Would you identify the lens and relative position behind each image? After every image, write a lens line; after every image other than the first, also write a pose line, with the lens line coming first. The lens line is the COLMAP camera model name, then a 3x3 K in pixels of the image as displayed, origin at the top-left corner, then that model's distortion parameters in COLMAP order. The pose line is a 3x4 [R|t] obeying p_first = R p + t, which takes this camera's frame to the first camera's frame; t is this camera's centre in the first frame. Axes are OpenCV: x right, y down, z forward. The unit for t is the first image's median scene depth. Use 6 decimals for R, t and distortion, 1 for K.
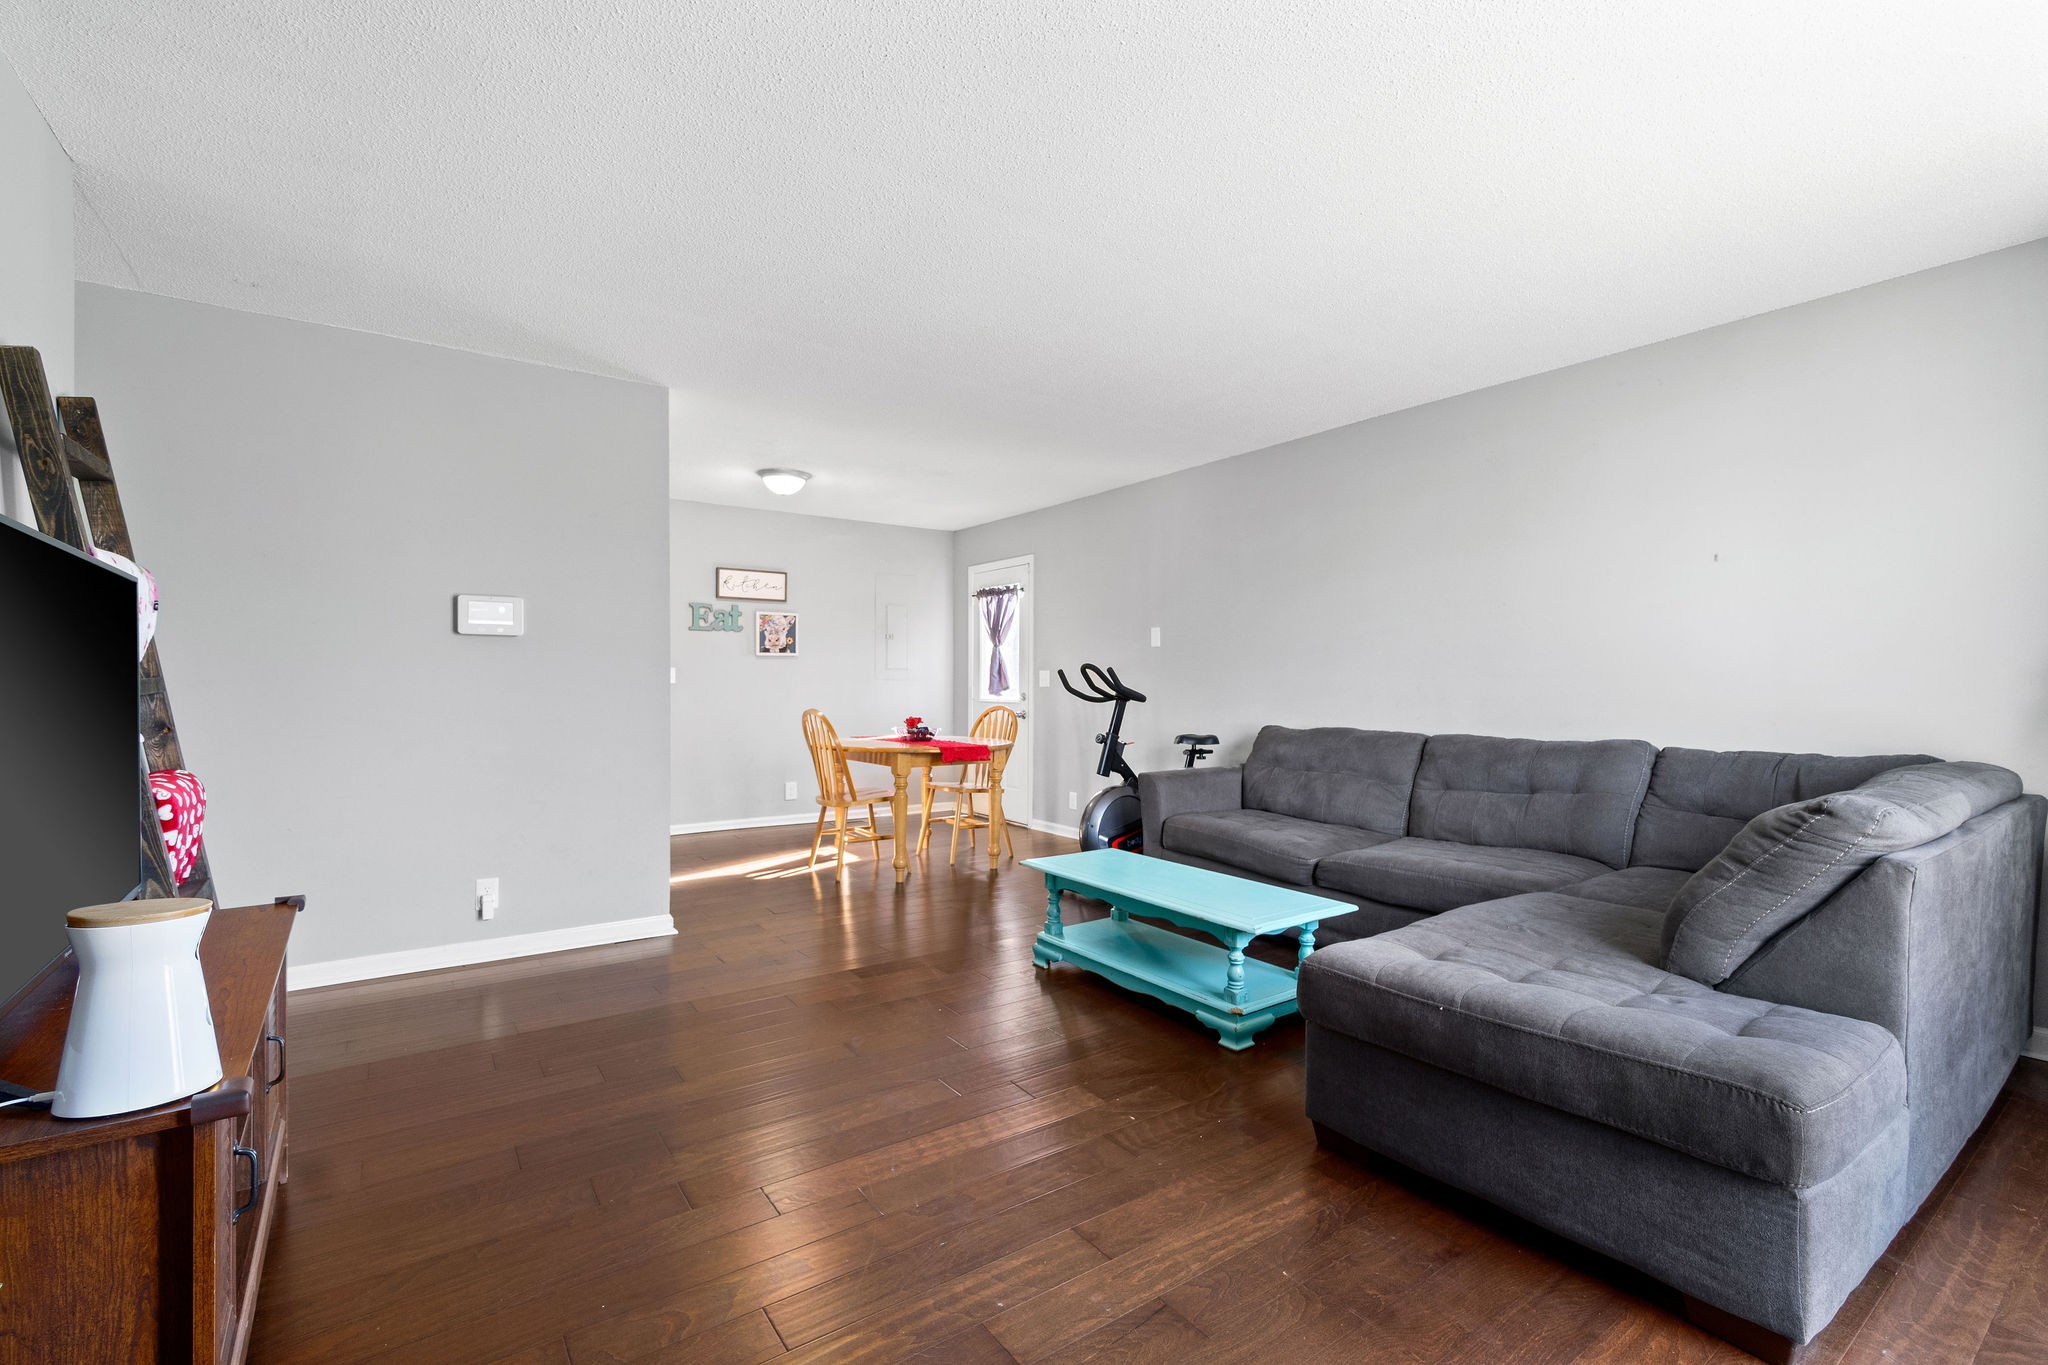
lens RADIAL K [[896.2, 0, 1024.0], [0, 896.2, 682.5], [0, 0, 1]] dist [-0.002399, -0.000154]
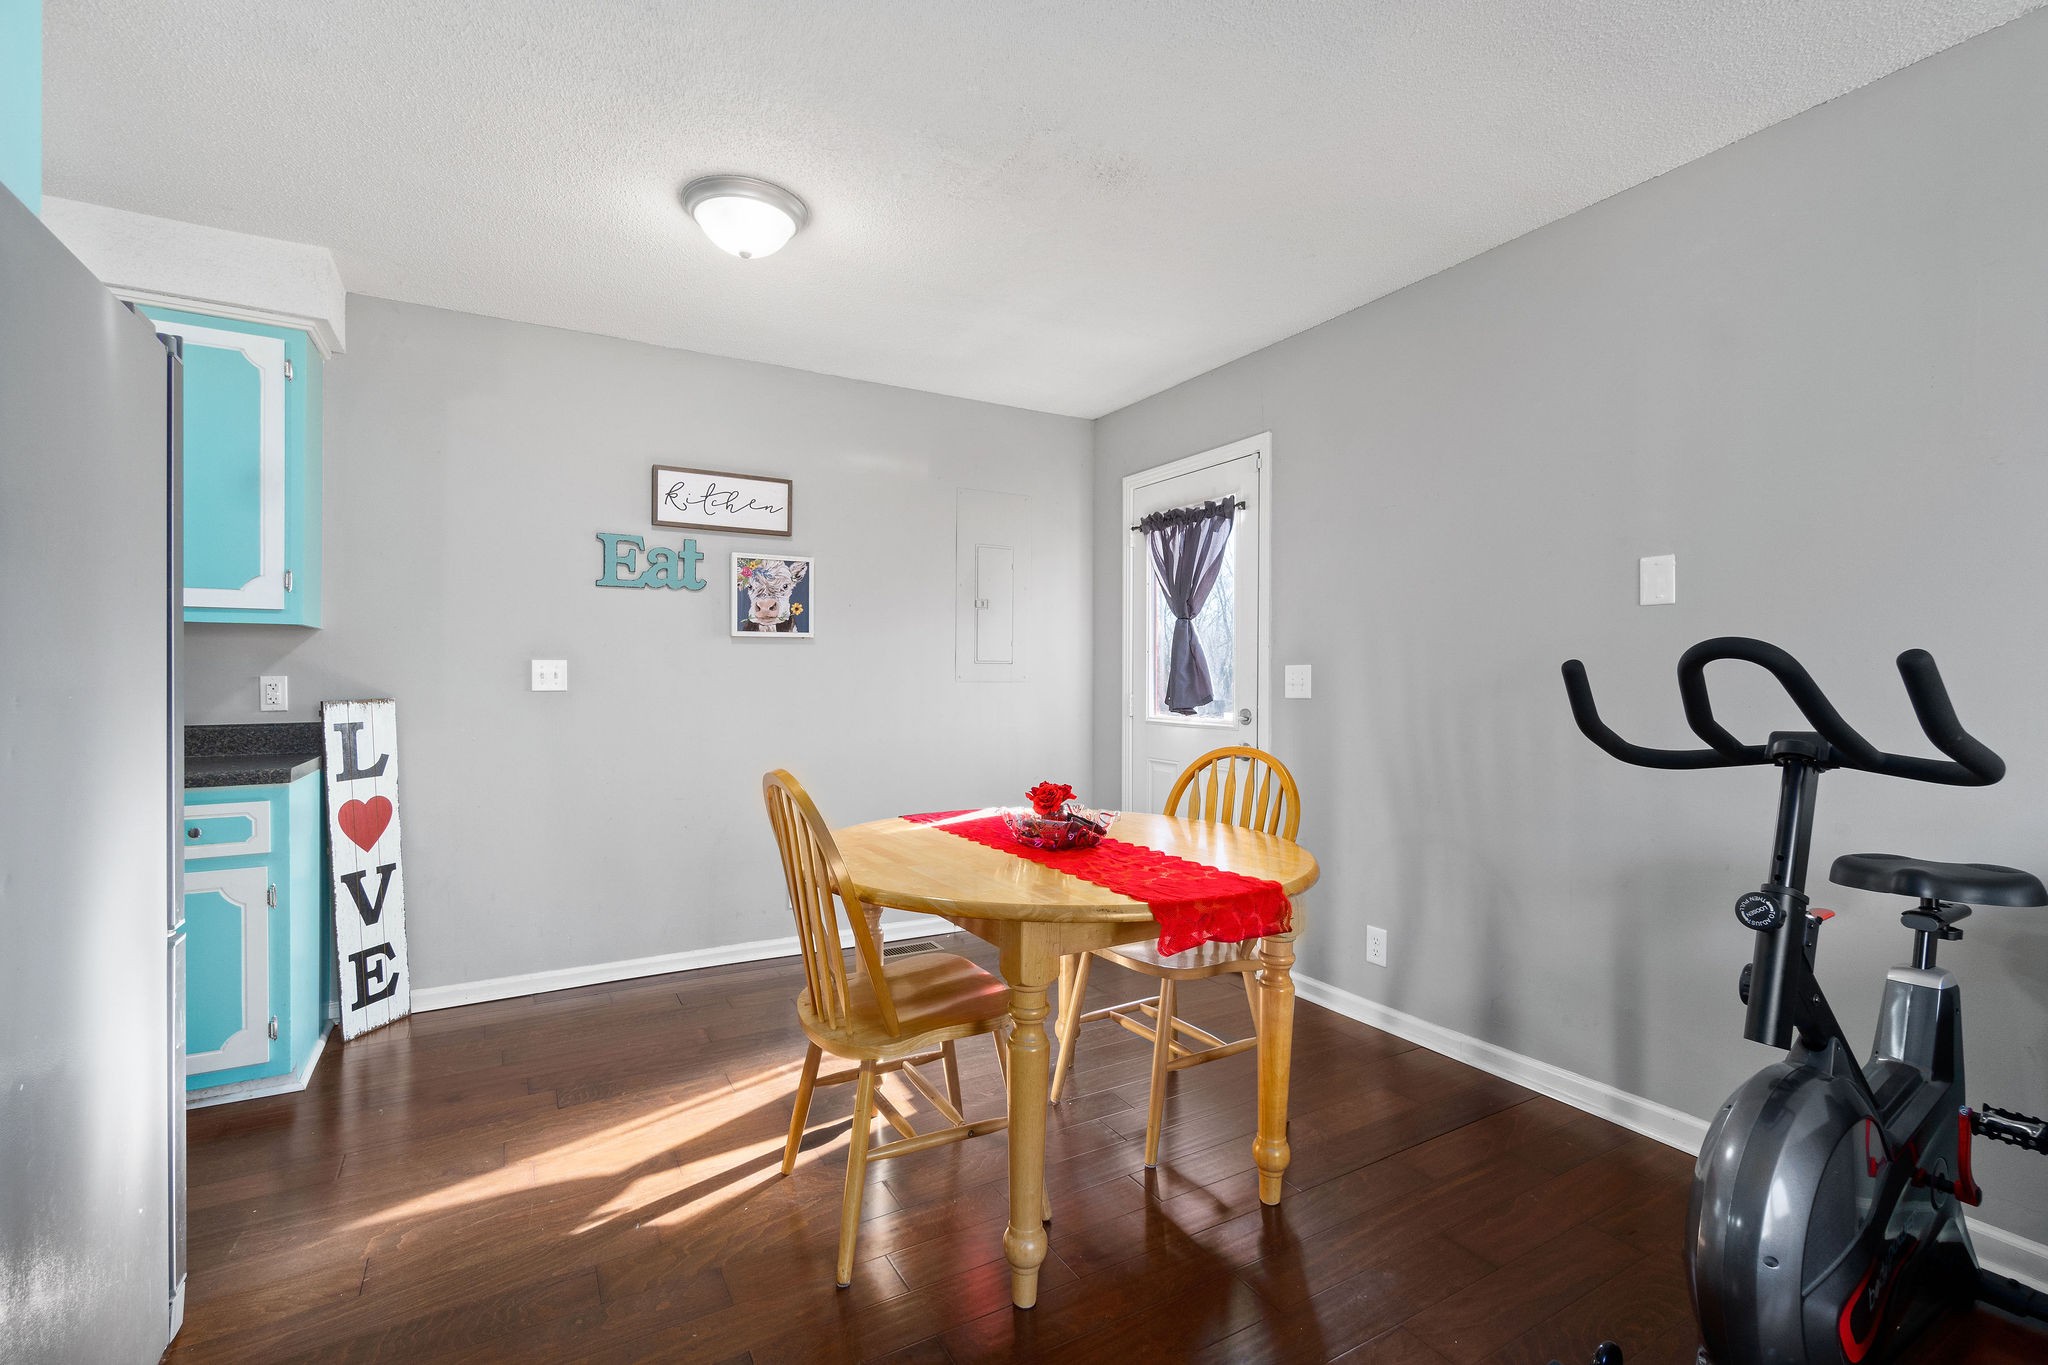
lens RADIAL K [[896.2, 0, 1024.0], [0, 896.2, 682.5], [0, 0, 1]] dist [-0.002399, -0.000154]
pose [[0.995998, 0.002340, -0.089342, -0.081446], [-0.001910, 0.999986, 0.004896, -0.006209], [0.089352, -0.004705, 0.995989, 0.489903]]
